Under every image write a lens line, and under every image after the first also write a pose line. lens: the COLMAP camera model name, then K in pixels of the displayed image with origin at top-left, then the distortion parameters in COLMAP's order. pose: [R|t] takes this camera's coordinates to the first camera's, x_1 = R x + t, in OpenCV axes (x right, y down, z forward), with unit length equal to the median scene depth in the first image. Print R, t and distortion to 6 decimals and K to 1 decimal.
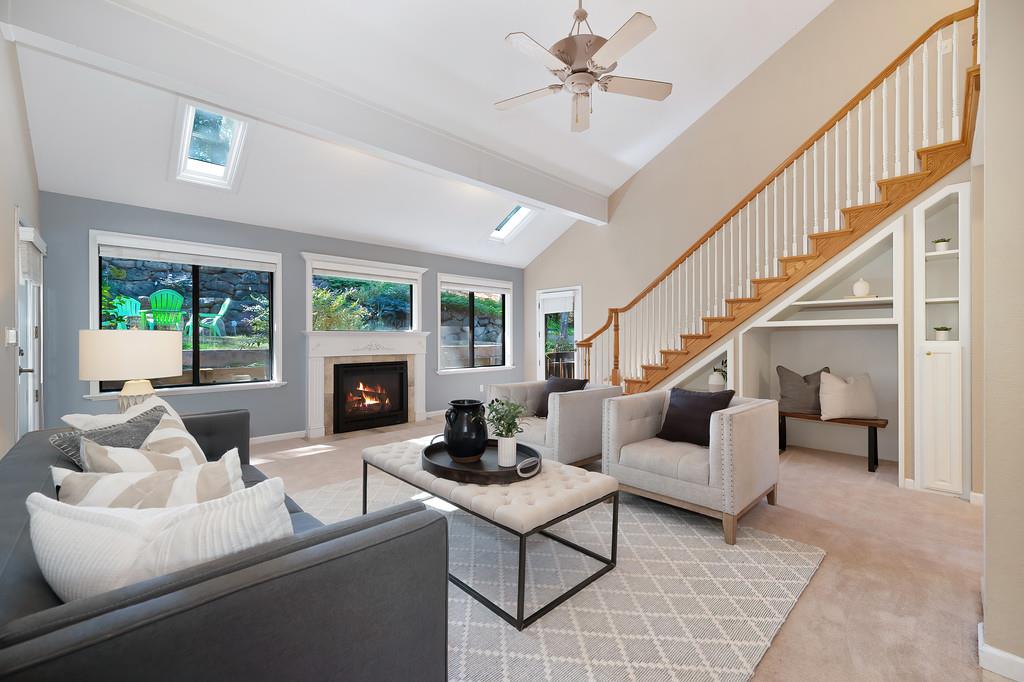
lens RADIAL K [[422.0, 0, 514.6], [0, 422.0, 339.0], [0, 0, 1]] dist [-0.000342, 0.000010]
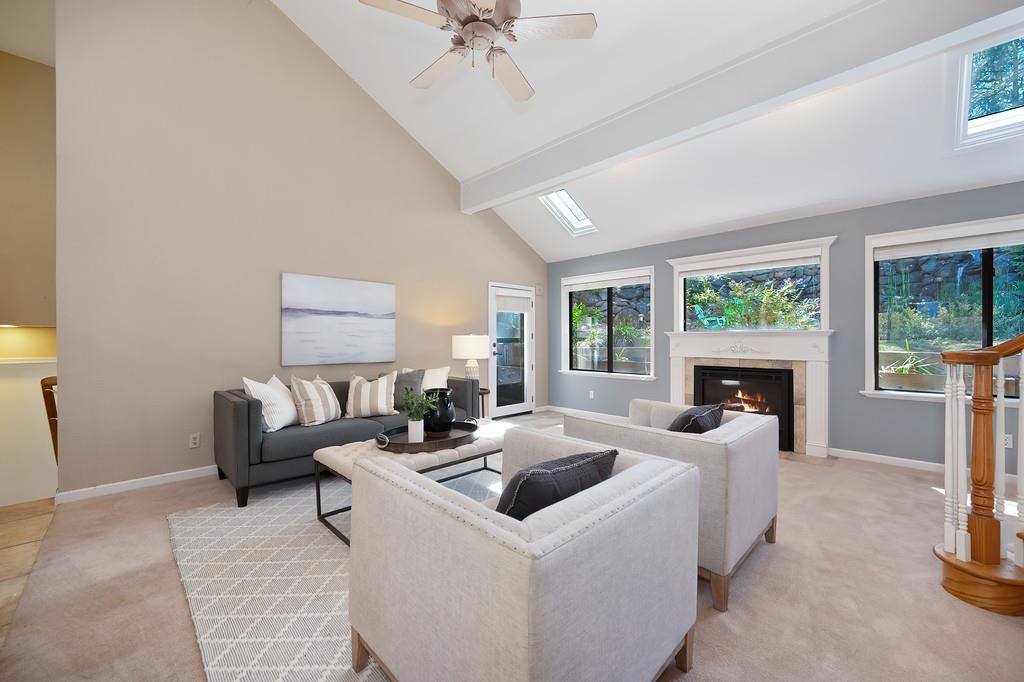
lens RADIAL K [[405.5, 0, 514.7], [0, 405.5, 340.3], [0, 0, 1]] dist [0.008164, 0.000022]
pose [[0.007784, 0.007439, -0.999942, 0.510822], [0.002145, 0.999970, 0.007456, -0.006687], [0.999967, -0.002203, 0.007768, 0.557721]]
